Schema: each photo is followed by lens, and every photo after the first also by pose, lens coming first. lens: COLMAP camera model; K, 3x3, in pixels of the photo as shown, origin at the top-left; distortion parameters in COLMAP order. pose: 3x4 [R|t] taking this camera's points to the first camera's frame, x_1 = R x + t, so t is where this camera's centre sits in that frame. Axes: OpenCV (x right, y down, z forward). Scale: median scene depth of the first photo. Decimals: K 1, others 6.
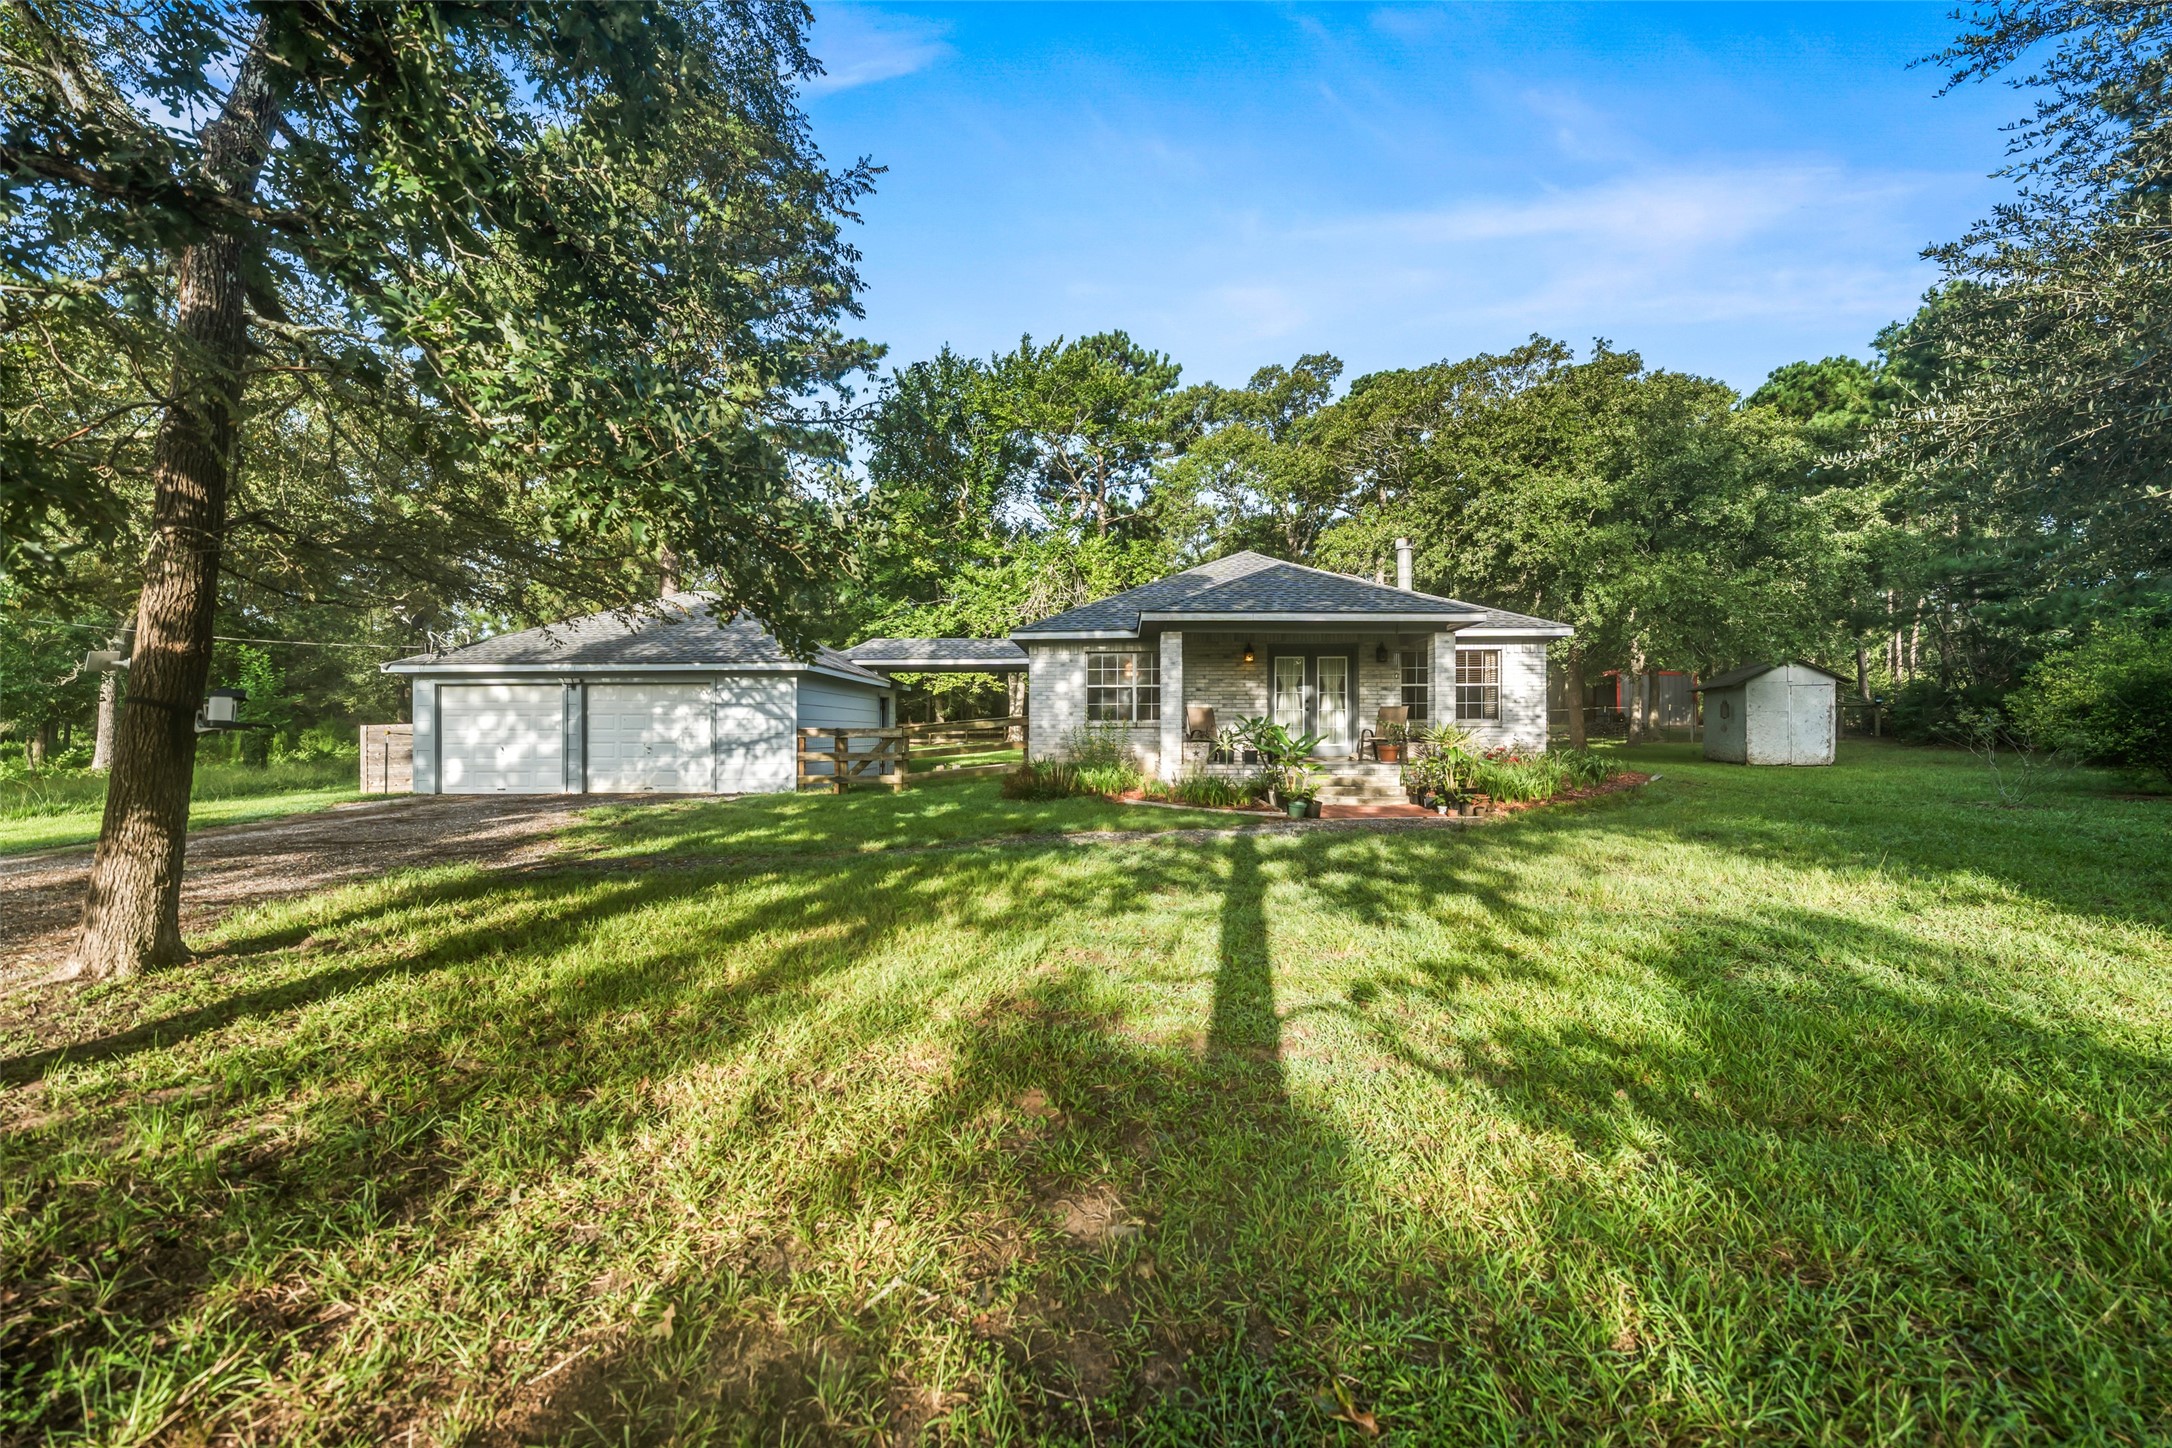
lens RADIAL K [[836.5, 0, 1085.3], [0, 836.5, 717.0], [0, 0, 1]] dist [-0.000326, -0.000035]
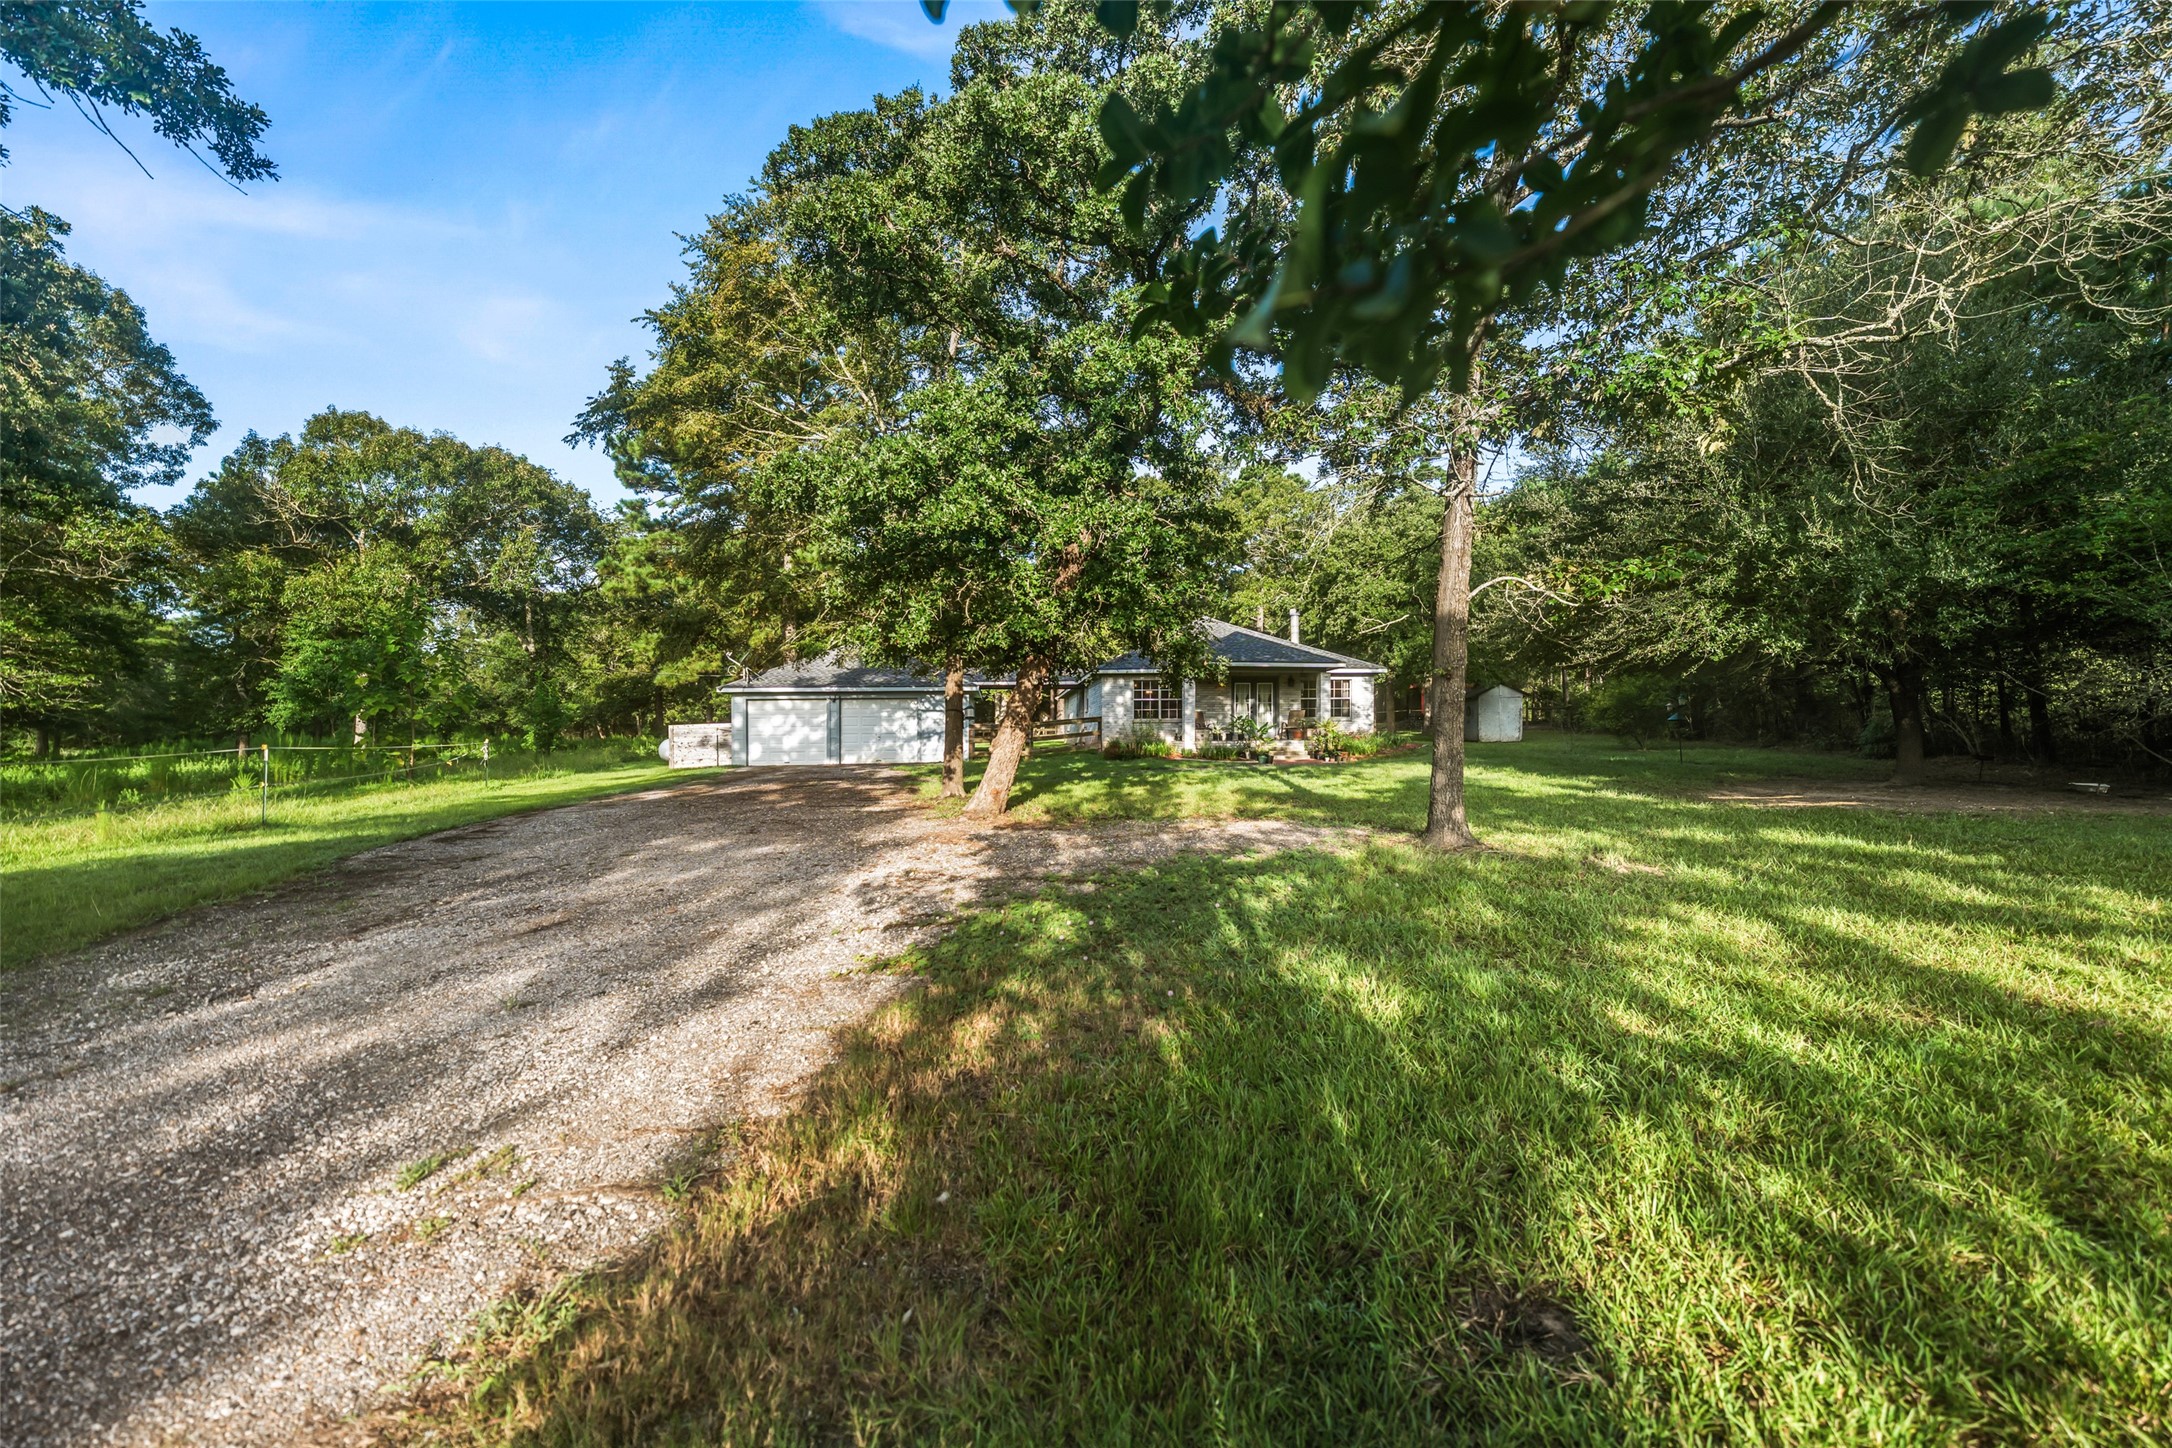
lens RADIAL K [[783.8, 0, 1085.3], [0, 783.8, 739.0], [0, 0, 1]] dist [0.000624, 0.000148]
pose [[0.988814, -0.009981, 0.148818, -0.350187], [0.006000, 0.999613, 0.027175, 0.001850], [-0.149032, -0.025978, 0.988491, -0.642120]]
